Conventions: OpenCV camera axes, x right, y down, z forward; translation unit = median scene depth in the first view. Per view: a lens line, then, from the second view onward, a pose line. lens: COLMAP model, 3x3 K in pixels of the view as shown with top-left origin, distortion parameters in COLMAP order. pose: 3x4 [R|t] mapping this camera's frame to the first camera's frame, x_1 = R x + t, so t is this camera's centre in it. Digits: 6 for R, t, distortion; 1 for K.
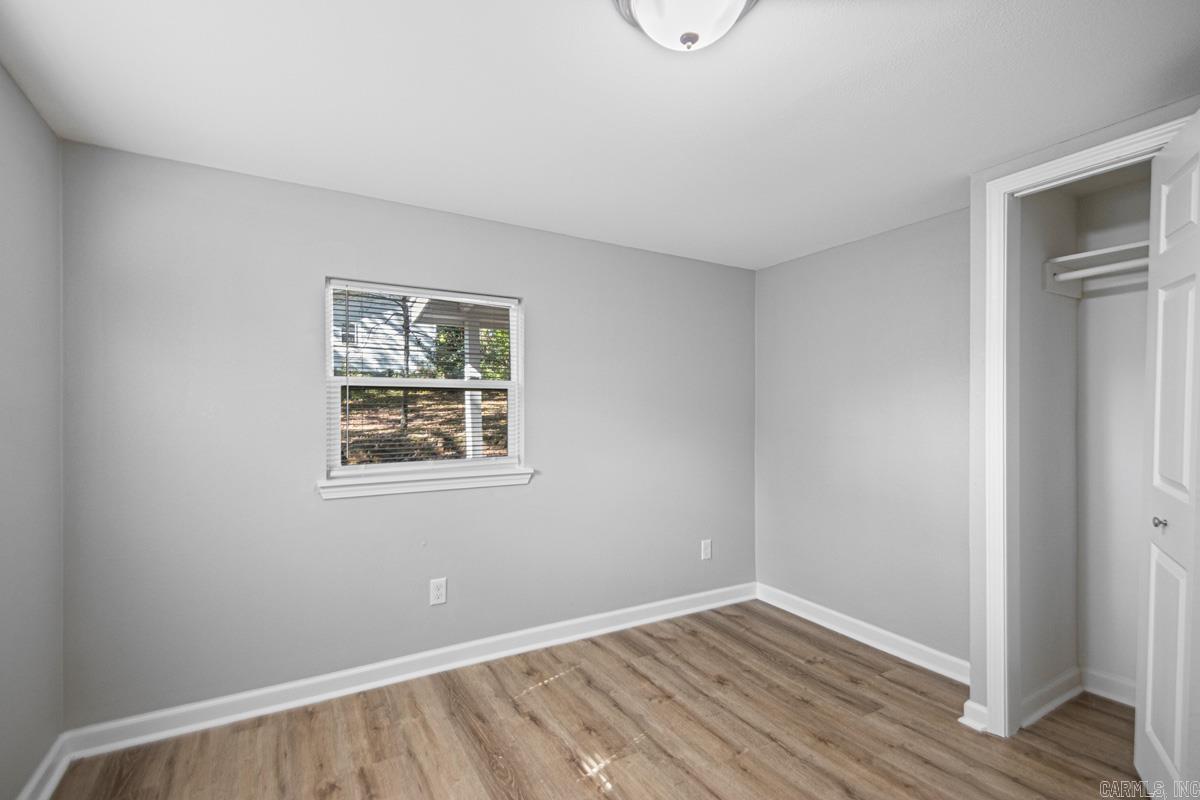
lens RADIAL K [[556.5, 0, 599.2], [0, 556.5, 400.4], [0, 0, 1]] dist [0.033442, -0.017873]
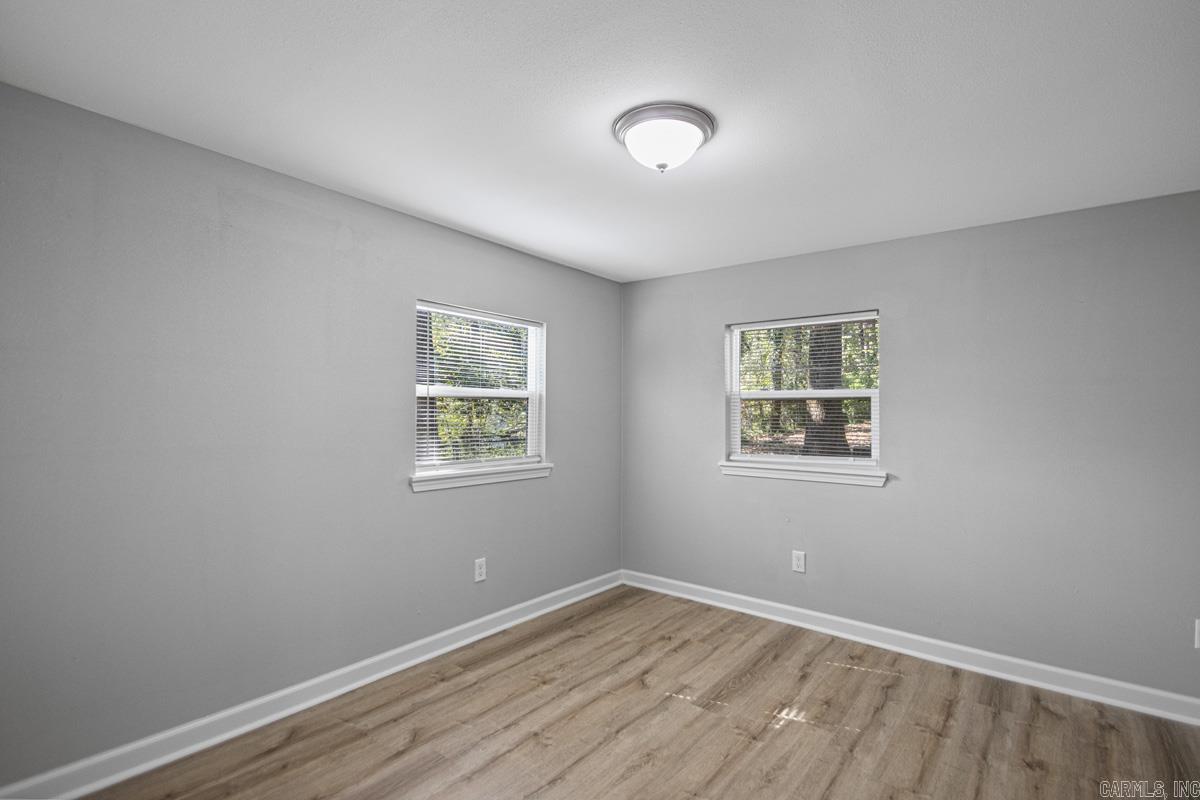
lens RADIAL K [[556.5, 0, 610.4], [0, 556.5, 396.0], [0, 0, 1]] dist [0.033442, -0.017873]
pose [[0.370179, -0.020588, -0.928732, 0.774023], [0.006673, 0.999788, -0.019504, -0.004396], [0.928936, 0.001022, 0.370238, 0.164285]]
